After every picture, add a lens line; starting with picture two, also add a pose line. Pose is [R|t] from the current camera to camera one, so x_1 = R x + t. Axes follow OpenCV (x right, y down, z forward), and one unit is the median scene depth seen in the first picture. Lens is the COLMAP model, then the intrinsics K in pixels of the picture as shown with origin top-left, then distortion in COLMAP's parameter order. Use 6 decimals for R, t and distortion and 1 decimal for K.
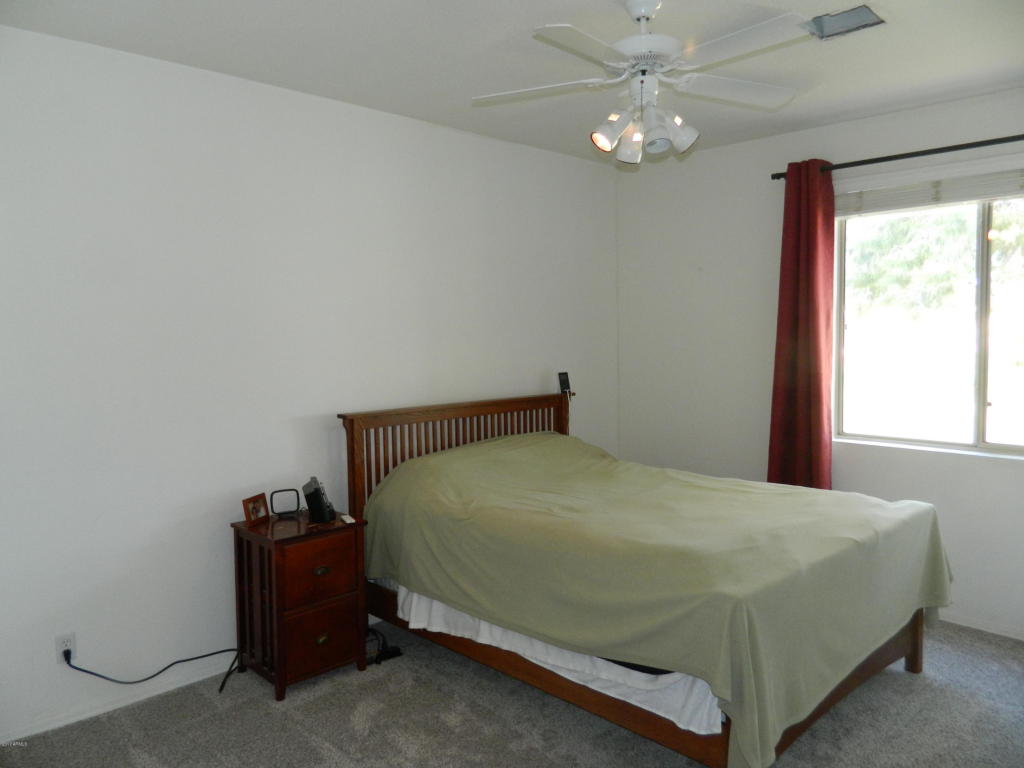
lens RADIAL K [[763.2, 0, 505.4], [0, 763.2, 383.9], [0, 0, 1]] dist [0.009984, -0.002517]
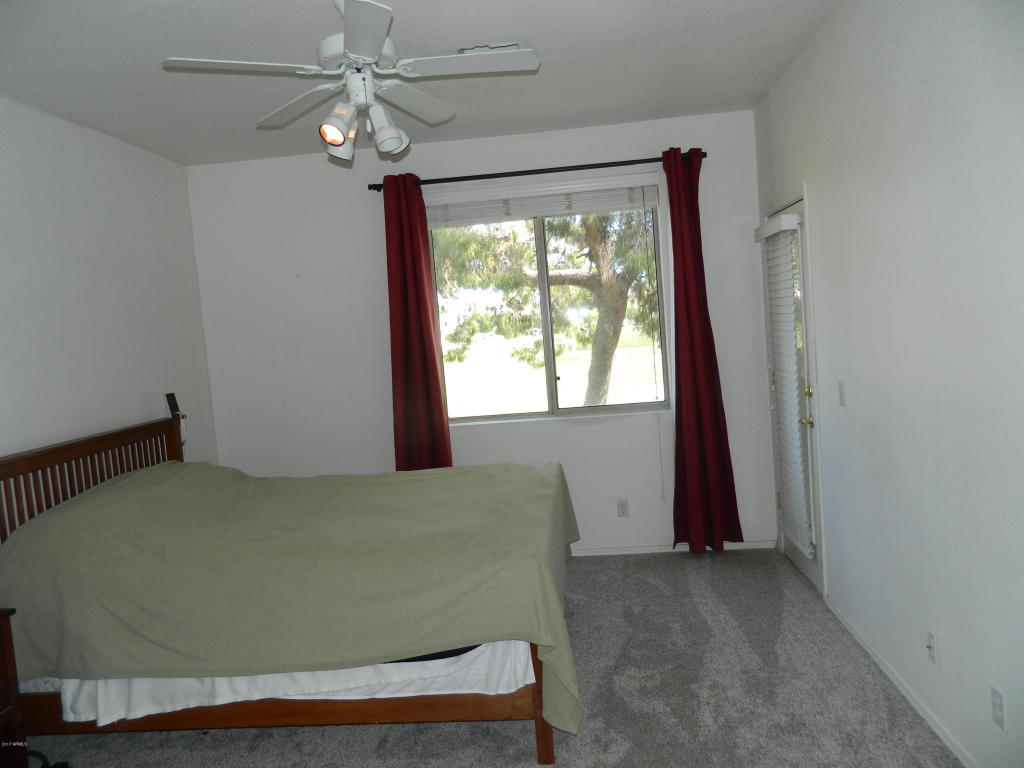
lens RADIAL K [[763.2, 0, 505.2], [0, 763.2, 382.9], [0, 0, 1]] dist [0.009984, -0.002517]
pose [[0.758933, -0.098678, 0.643649, -0.283320], [0.115090, 0.993217, 0.016567, 0.004172], [-0.640918, 0.061504, 0.765142, 0.109275]]
